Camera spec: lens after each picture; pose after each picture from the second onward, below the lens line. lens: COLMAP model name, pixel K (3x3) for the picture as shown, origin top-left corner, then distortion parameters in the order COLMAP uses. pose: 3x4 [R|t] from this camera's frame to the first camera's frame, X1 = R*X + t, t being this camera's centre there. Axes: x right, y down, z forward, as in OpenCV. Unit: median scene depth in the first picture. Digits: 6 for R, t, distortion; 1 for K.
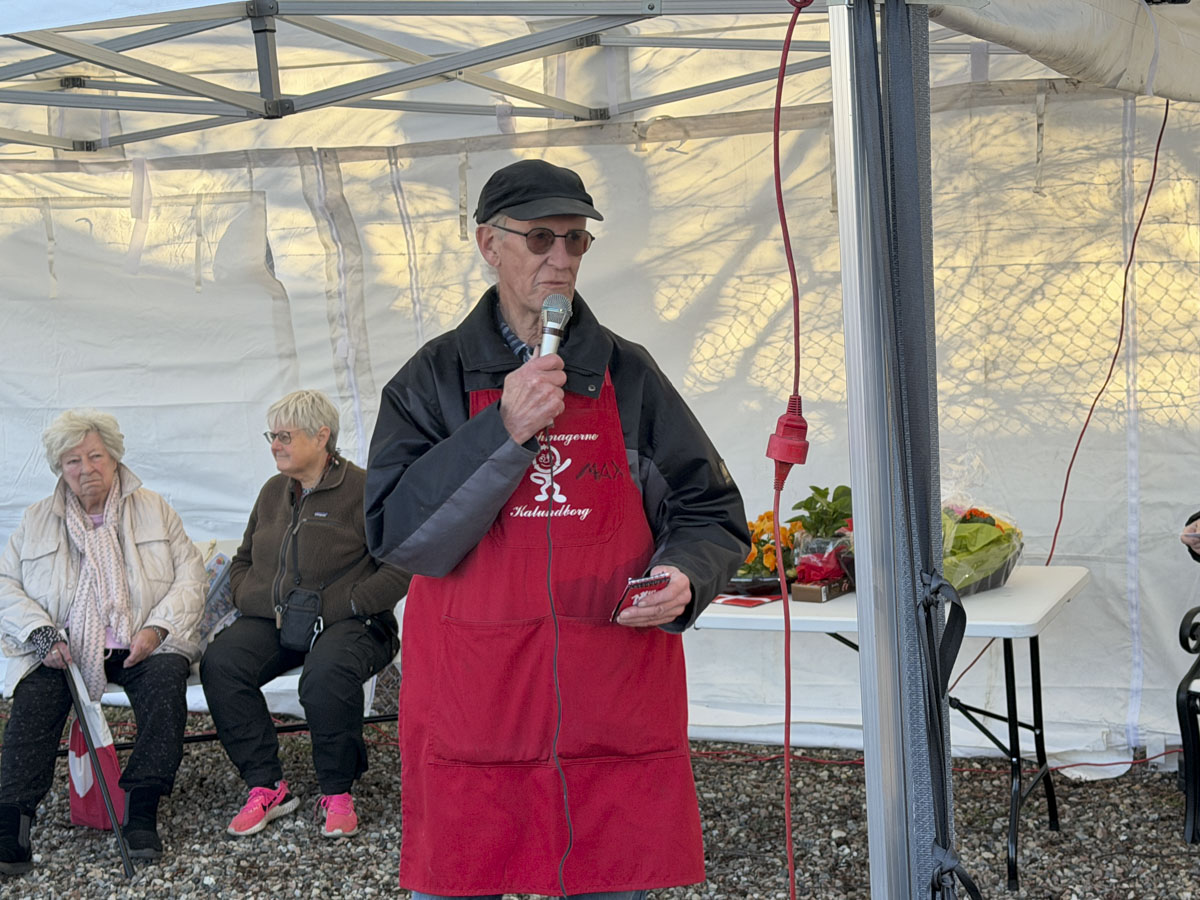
lens RADIAL K [[2147.2, 0, 600.0], [0, 2147.2, 450.0], [0, 0, 1]] dist [0.225150, -0.339320]
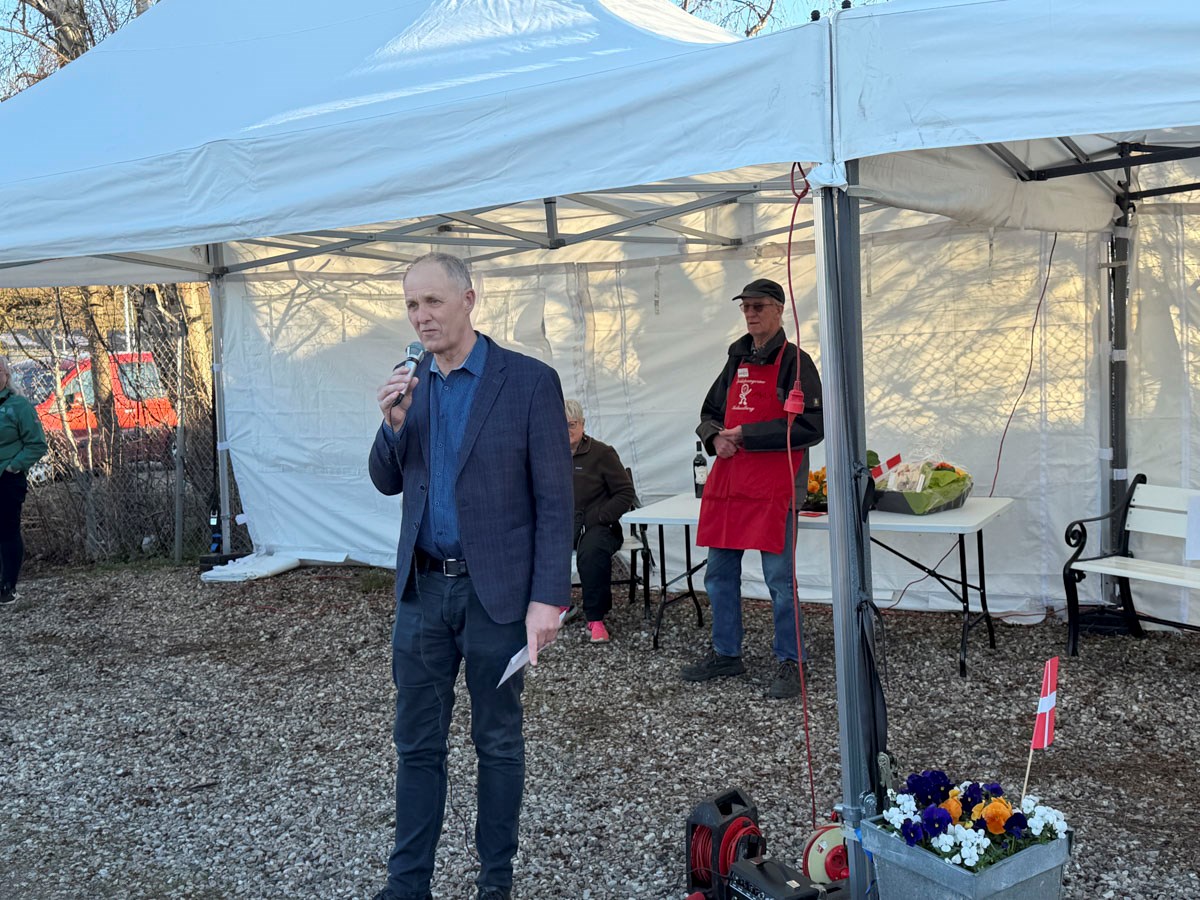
lens RADIAL K [[1392.6, 0, 600.0], [0, 1392.6, 450.0], [0, 0, 1]] dist [0.202641, -0.448091]
pose [[0.993367, 0.006572, -0.114800, 0.024284], [-0.006993, 0.999970, -0.003267, 0.020889], [0.114775, 0.004049, 0.993383, -0.165925]]
